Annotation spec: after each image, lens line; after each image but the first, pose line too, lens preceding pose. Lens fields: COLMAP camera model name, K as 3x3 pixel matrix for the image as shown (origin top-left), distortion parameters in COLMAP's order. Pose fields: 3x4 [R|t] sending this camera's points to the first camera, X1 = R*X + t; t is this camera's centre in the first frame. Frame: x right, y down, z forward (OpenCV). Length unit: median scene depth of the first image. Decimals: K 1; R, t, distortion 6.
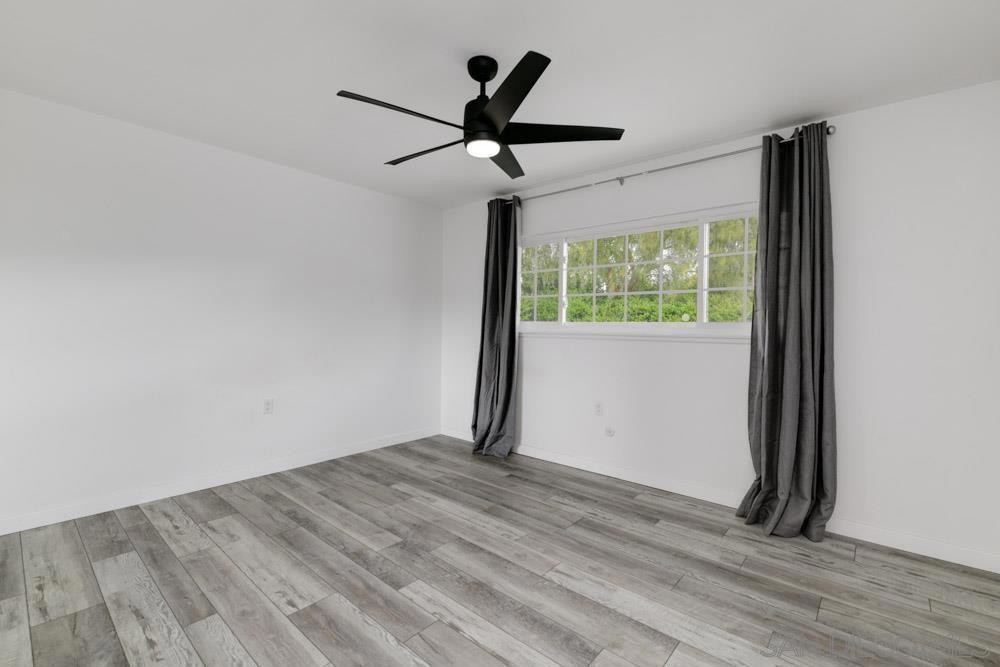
lens RADIAL K [[448.0, 0, 501.0], [0, 448.0, 326.3], [0, 0, 1]] dist [-0.025963, -0.000389]
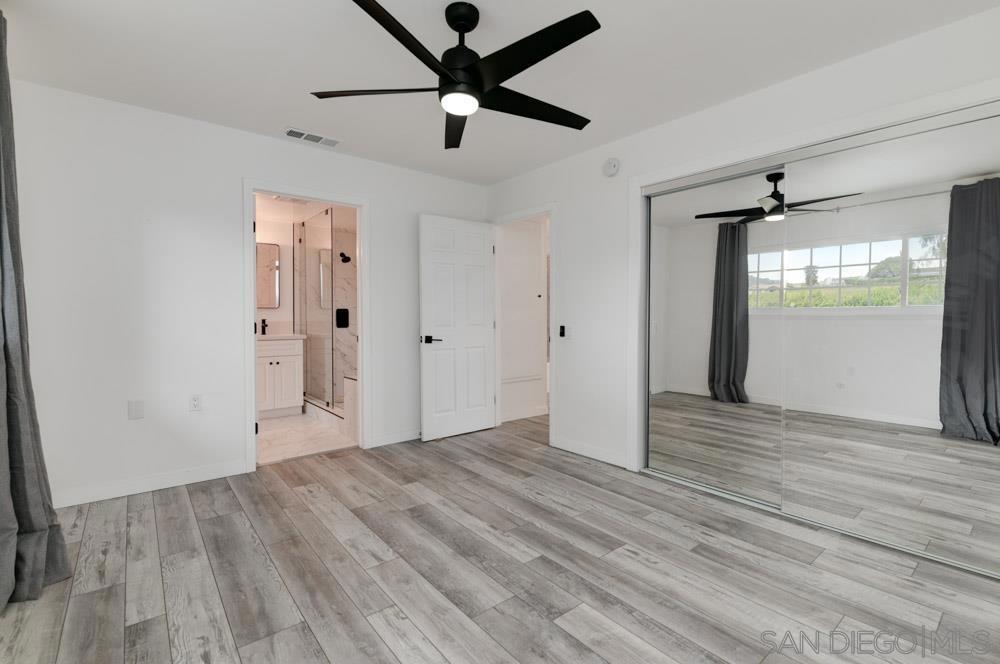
lens RADIAL K [[448.0, 0, 501.0], [0, 448.0, 324.8], [0, 0, 1]] dist [-0.025963, -0.000389]
pose [[-0.986325, -0.019797, 0.163619, -0.286423], [-0.016306, 0.999610, 0.022651, 0.021237], [-0.164003, 0.019673, -0.986264, 1.968685]]
